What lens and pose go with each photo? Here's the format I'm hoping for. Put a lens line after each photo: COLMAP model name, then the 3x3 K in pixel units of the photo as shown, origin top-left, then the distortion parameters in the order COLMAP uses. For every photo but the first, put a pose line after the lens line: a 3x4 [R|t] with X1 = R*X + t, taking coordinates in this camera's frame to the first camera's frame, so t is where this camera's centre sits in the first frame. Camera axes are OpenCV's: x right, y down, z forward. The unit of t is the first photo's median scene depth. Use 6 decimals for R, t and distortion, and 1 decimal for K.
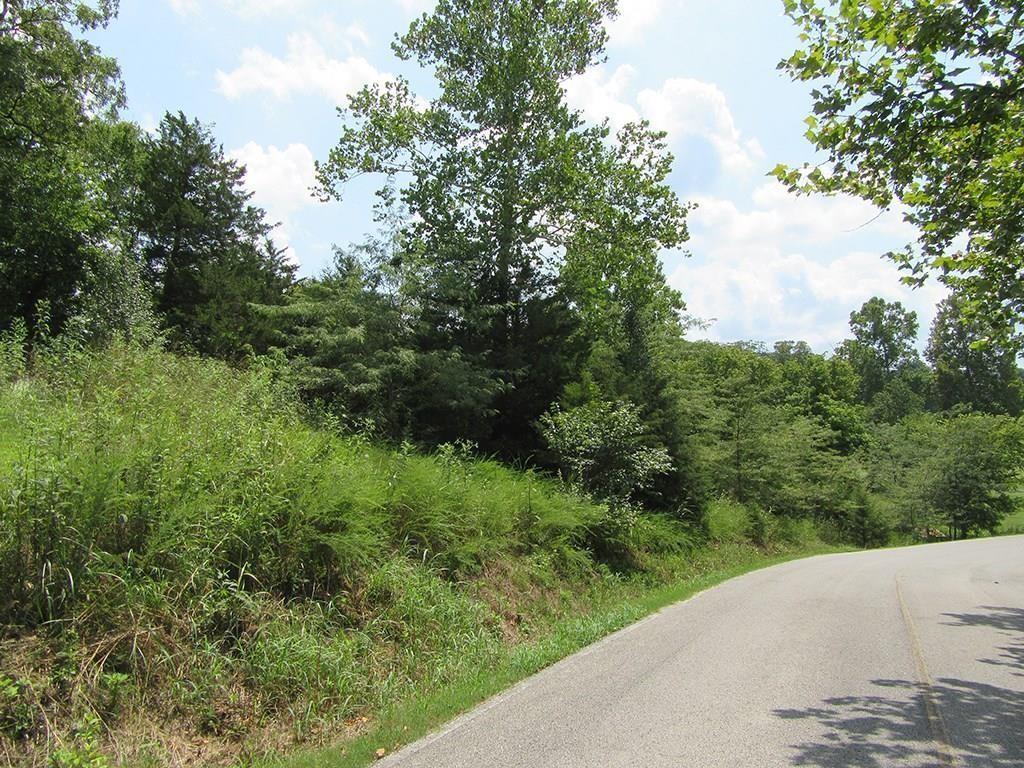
lens RADIAL K [[728.0, 0, 512.0], [0, 728.0, 384.0], [0, 0, 1]] dist [-0.007213, 0.002799]
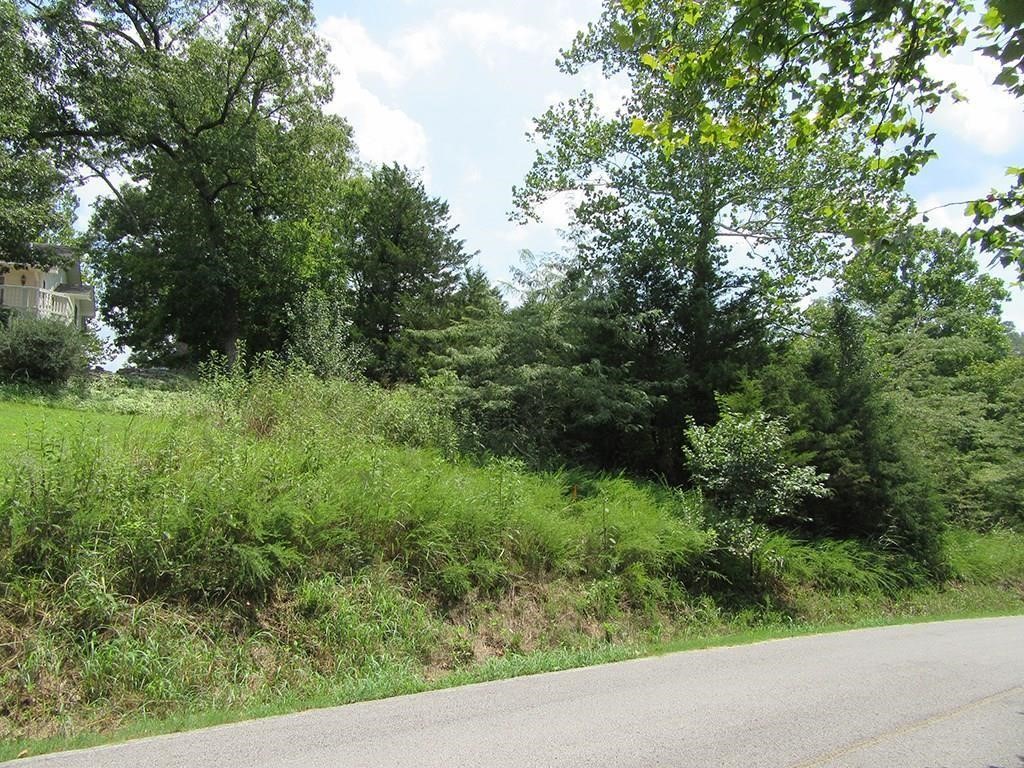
lens RADIAL K [[728.0, 0, 512.0], [0, 728.0, 384.0], [0, 0, 1]] dist [-0.007213, 0.002799]
pose [[0.919061, -0.041455, -0.391928, 0.131100], [0.031866, 0.999013, -0.030943, 0.004989], [0.392824, 0.015950, 0.919475, 0.053067]]
